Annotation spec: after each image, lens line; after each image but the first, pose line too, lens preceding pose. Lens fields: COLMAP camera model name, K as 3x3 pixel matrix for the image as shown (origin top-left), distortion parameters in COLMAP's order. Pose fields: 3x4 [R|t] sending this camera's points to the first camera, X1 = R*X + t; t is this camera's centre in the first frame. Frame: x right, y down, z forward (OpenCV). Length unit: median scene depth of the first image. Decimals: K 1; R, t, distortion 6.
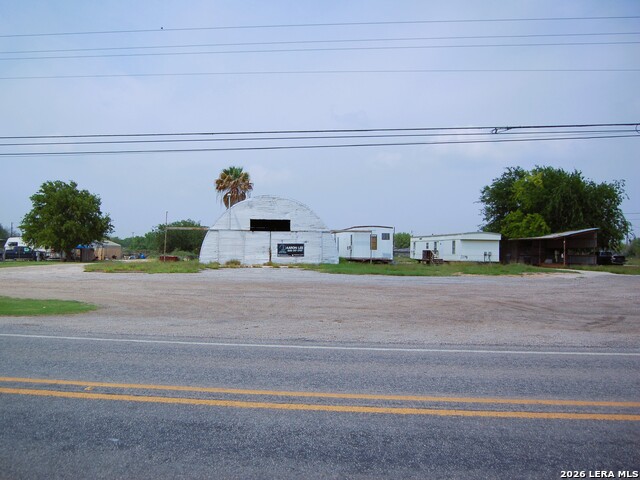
lens RADIAL K [[570.2, 0, 281.6], [0, 570.2, 241.2], [0, 0, 1]] dist [-0.073741, 0.007105]
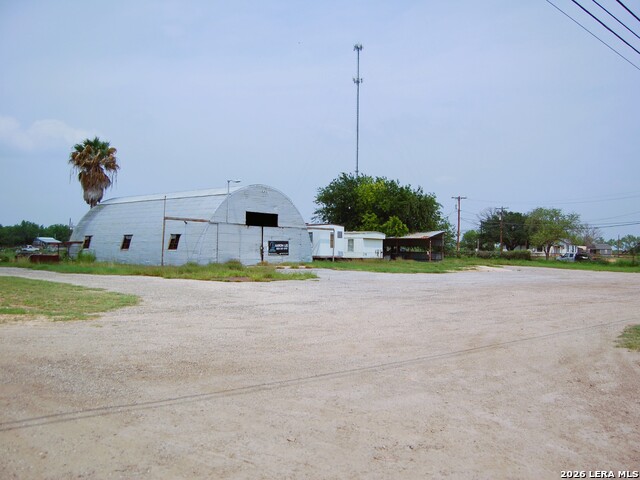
lens RADIAL K [[569.9, 0, 324.5], [0, 569.9, 244.9], [0, 0, 1]] dist [-0.090002, 0.034572]
pose [[0.674322, 0.005981, 0.738413, -0.594296], [-0.020363, 0.999738, 0.010498, -0.000270], [-0.738156, -0.022116, 0.674267, 0.343907]]
